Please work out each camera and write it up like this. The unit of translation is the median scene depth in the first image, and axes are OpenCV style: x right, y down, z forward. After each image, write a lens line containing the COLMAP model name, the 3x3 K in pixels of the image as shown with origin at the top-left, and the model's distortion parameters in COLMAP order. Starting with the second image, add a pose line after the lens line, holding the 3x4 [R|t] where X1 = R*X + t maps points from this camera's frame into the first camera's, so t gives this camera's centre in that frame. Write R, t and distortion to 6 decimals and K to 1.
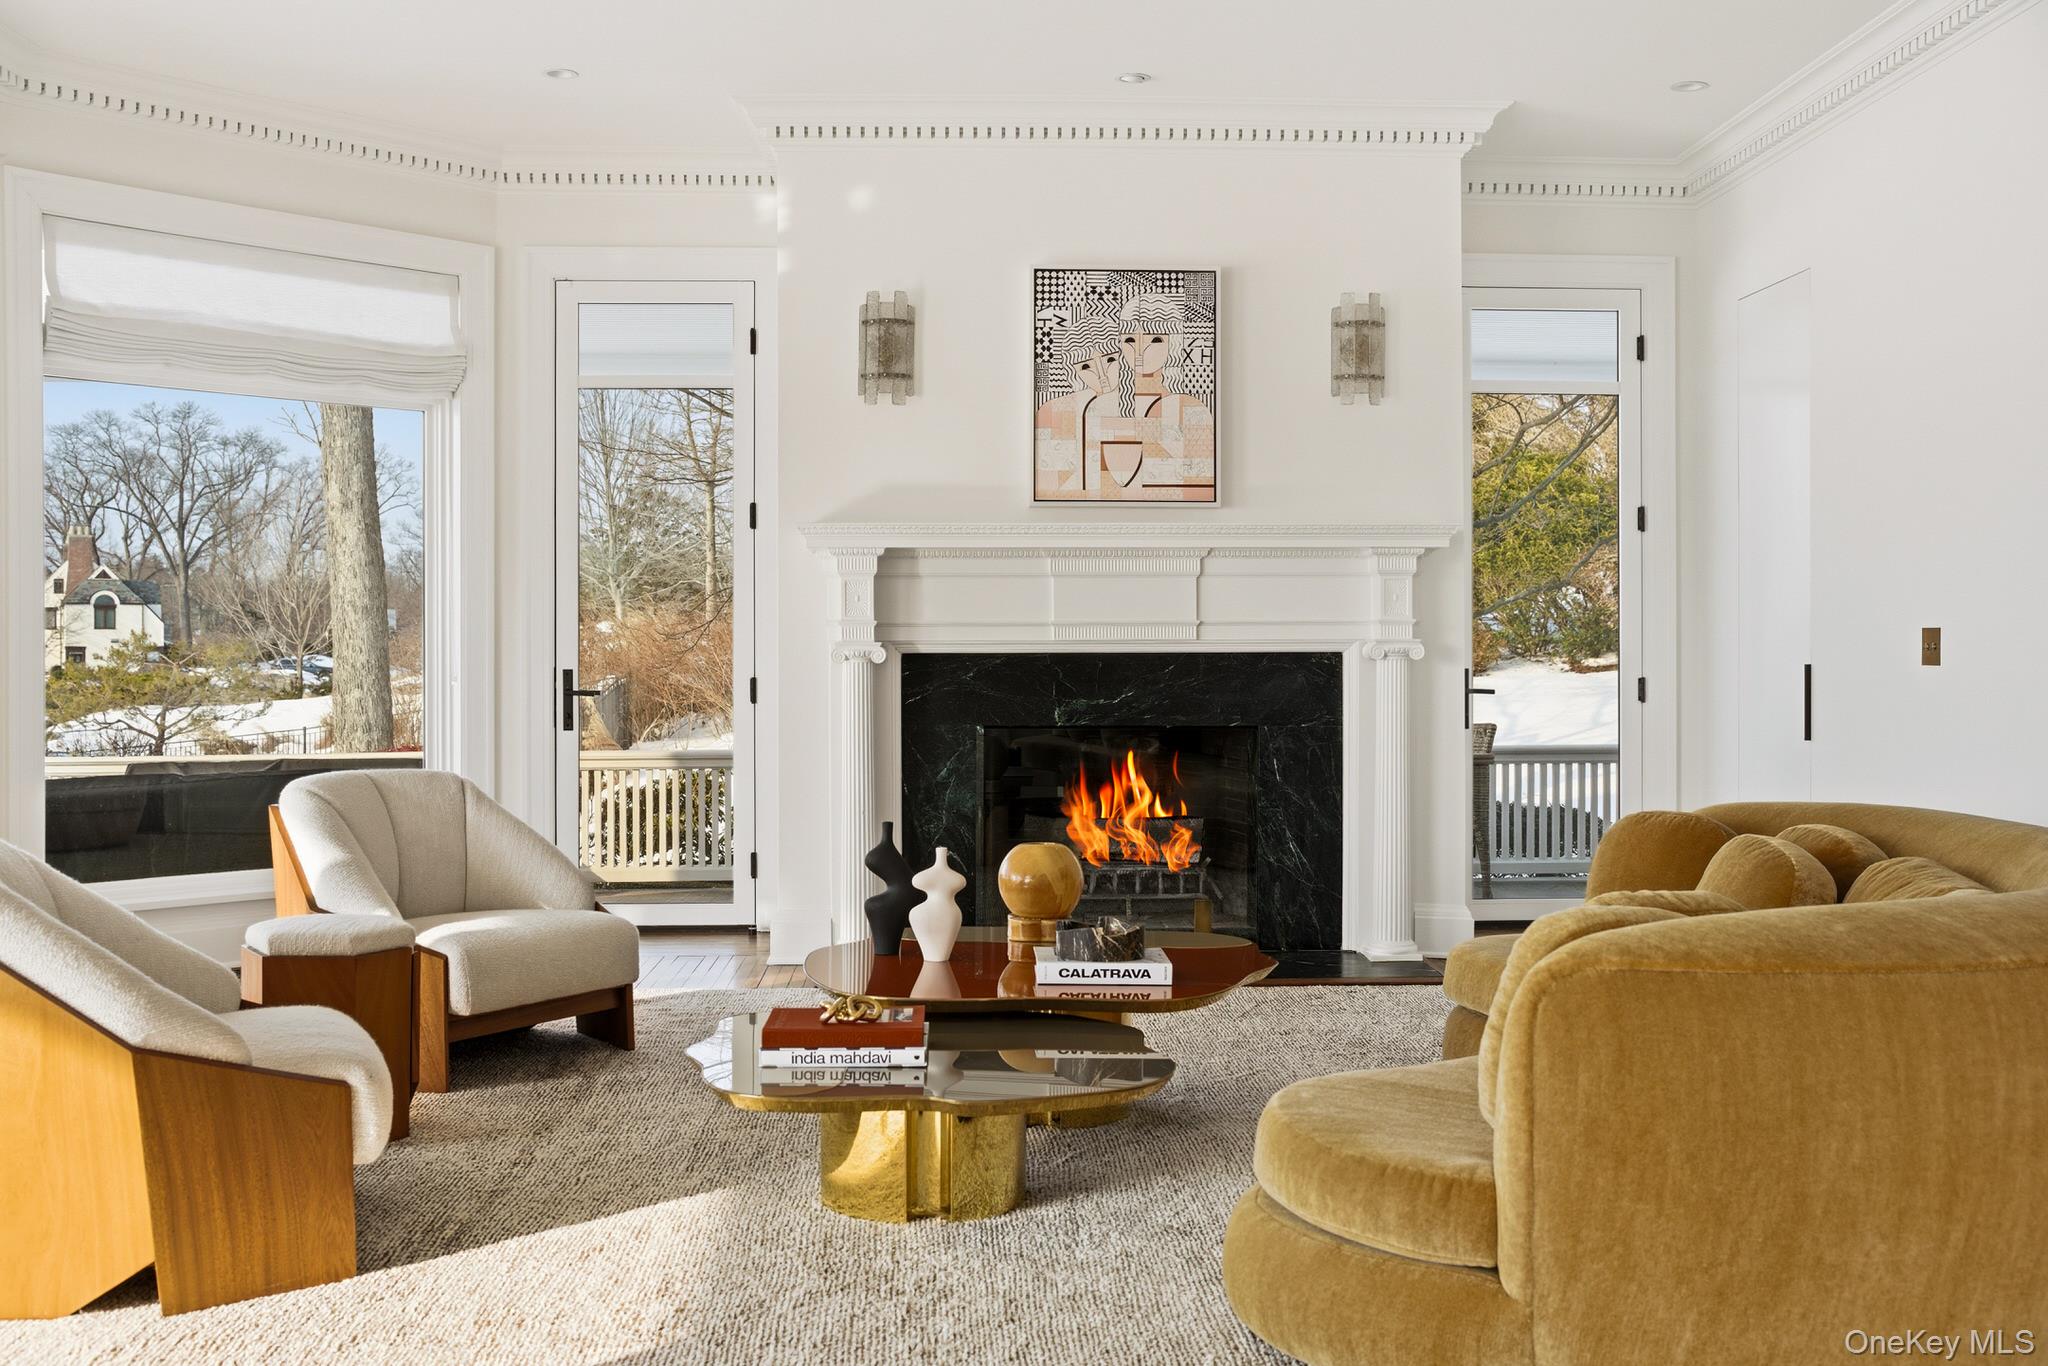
lens RADIAL K [[1117.6, 0, 1024.1], [0, 1117.6, 685.9], [0, 0, 1]] dist [0.004699, -0.000634]
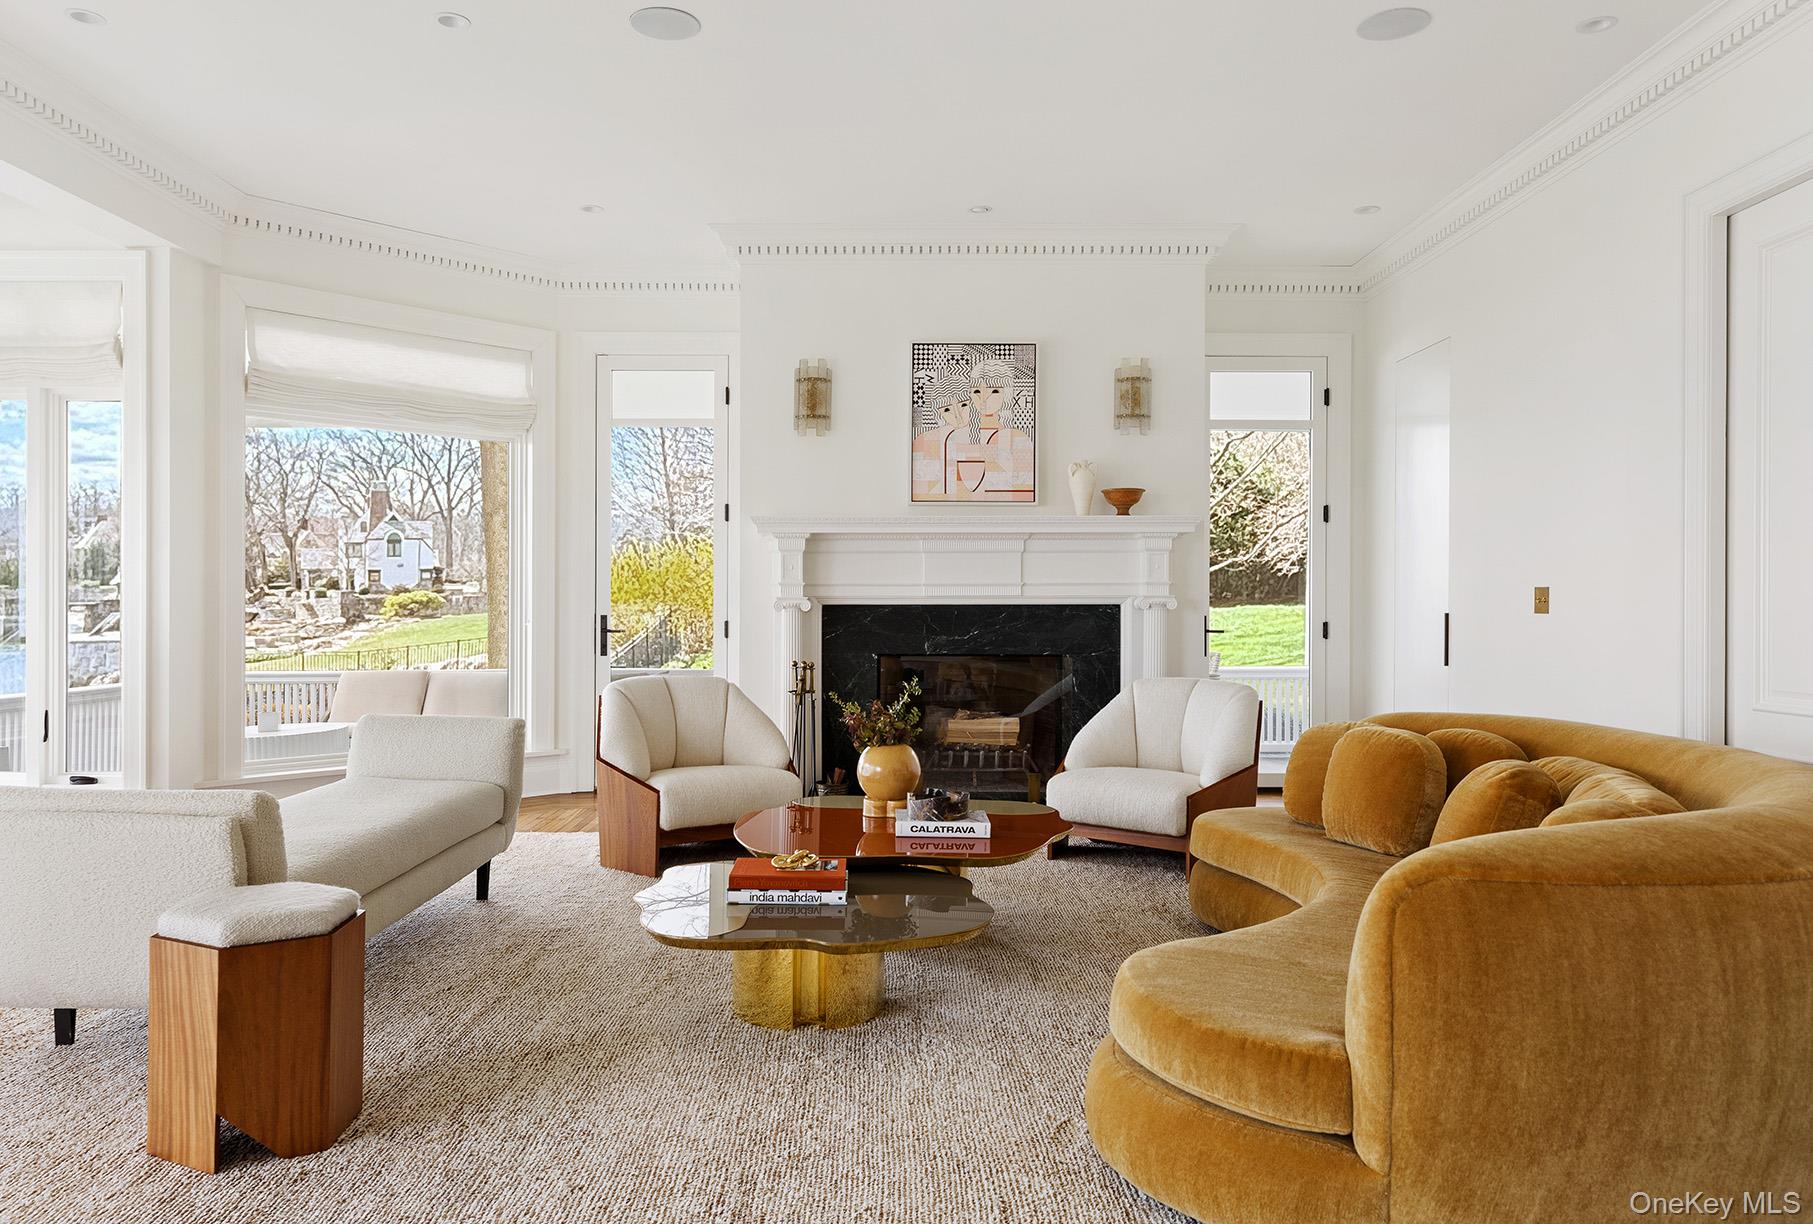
lens RADIAL K [[1238.5, 0, 912.9], [0, 1238.5, 610.7], [0, 0, 1]] dist [-0.039345, 0.001924]
pose [[0.998292, 0.001759, -0.058401, 0.093146], [-0.002405, 0.999937, -0.010985, -0.002796], [0.058378, 0.011107, 0.998233, -0.548119]]
